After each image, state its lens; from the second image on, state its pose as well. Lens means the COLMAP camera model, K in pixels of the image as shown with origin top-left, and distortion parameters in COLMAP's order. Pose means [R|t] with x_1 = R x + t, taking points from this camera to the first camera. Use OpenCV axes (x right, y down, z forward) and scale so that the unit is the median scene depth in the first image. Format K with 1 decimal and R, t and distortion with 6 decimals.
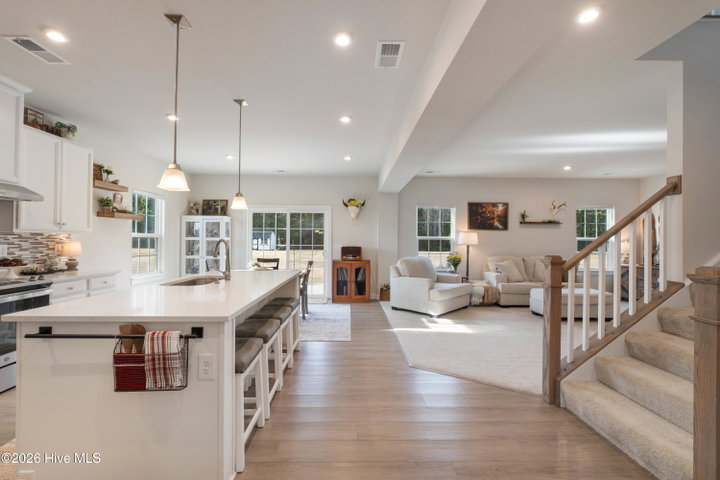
lens RADIAL K [[311.4, 0, 355.5], [0, 311.4, 239.1], [0, 0, 1]] dist [-0.011171, 0.001778]
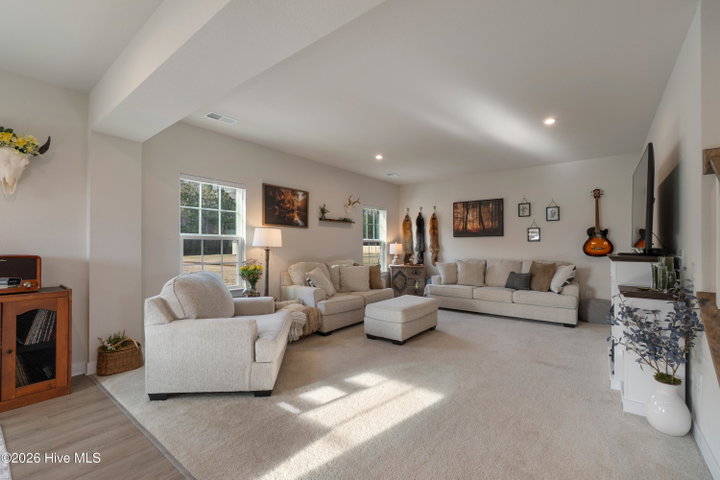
lens RADIAL K [[311.4, 0, 352.7], [0, 311.4, 245.5], [0, 0, 1]] dist [-0.011171, 0.001778]
pose [[0.645379, -0.005543, 0.763843, -0.022579], [-0.001530, 0.999962, 0.008550, 0.008210], [-0.763861, -0.006687, 0.645346, 0.449641]]
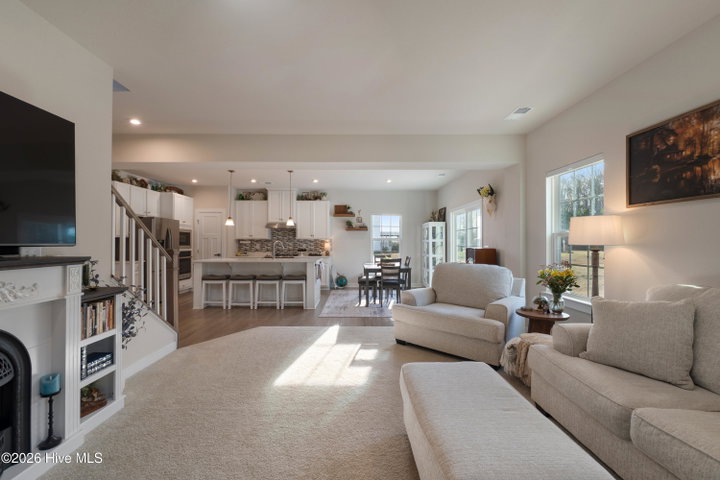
lens RADIAL K [[308.3, 0, 362.6], [0, 308.3, 237.6], [0, 0, 1]] dist [-0.003307, -0.000258]
pose [[-0.000709, -0.023978, -0.999712, 0.772853], [0.003663, 0.999706, -0.023980, 0.014066], [0.999993, -0.003679, -0.000621, 0.715483]]
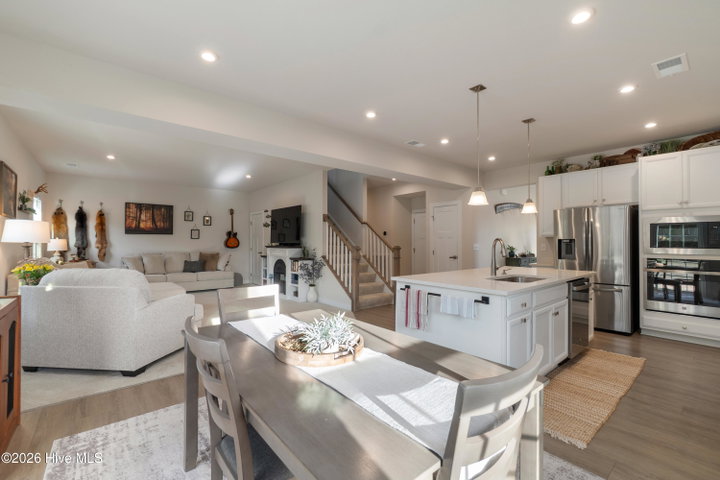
lens RADIAL K [[311.4, 0, 354.8], [0, 311.4, 238.6], [0, 0, 1]] dist [-0.011171, 0.001778]
pose [[-0.621236, 0.001313, 0.783622, -0.420629], [-0.011501, 0.999876, -0.010794, 0.008866], [-0.783539, -0.015718, -0.621144, 0.903746]]
